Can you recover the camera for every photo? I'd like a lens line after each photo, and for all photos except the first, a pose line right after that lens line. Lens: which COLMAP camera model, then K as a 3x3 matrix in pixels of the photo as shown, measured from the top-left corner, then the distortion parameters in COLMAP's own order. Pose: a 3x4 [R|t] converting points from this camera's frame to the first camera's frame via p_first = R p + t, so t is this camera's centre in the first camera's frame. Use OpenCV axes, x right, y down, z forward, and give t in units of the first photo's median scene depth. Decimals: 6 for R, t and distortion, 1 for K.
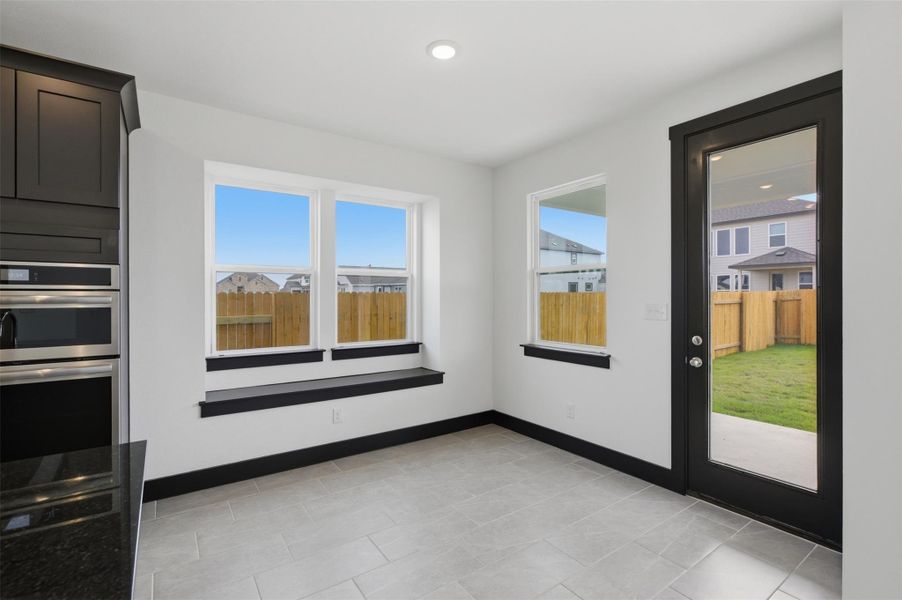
lens RADIAL K [[407.5, 0, 448.9], [0, 407.5, 299.7], [0, 0, 1]] dist [-0.022105, 0.000566]
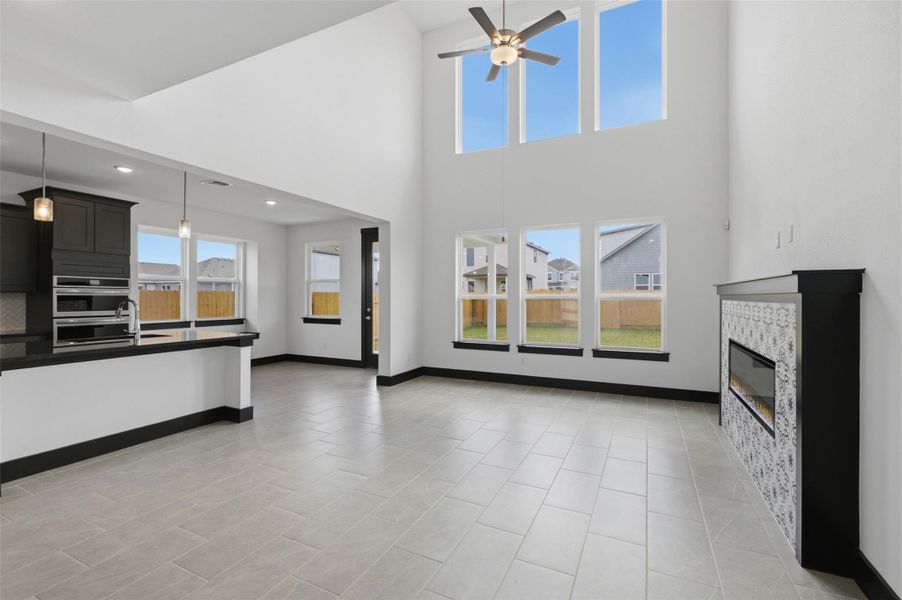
lens RADIAL K [[407.5, 0, 452.2], [0, 407.5, 297.7], [0, 0, 1]] dist [-0.022105, 0.000566]
pose [[0.873640, 0.003571, 0.486560, -0.152445], [-0.000631, 0.999981, -0.006205, 0.024991], [-0.486573, 0.005114, 0.873625, -1.136390]]
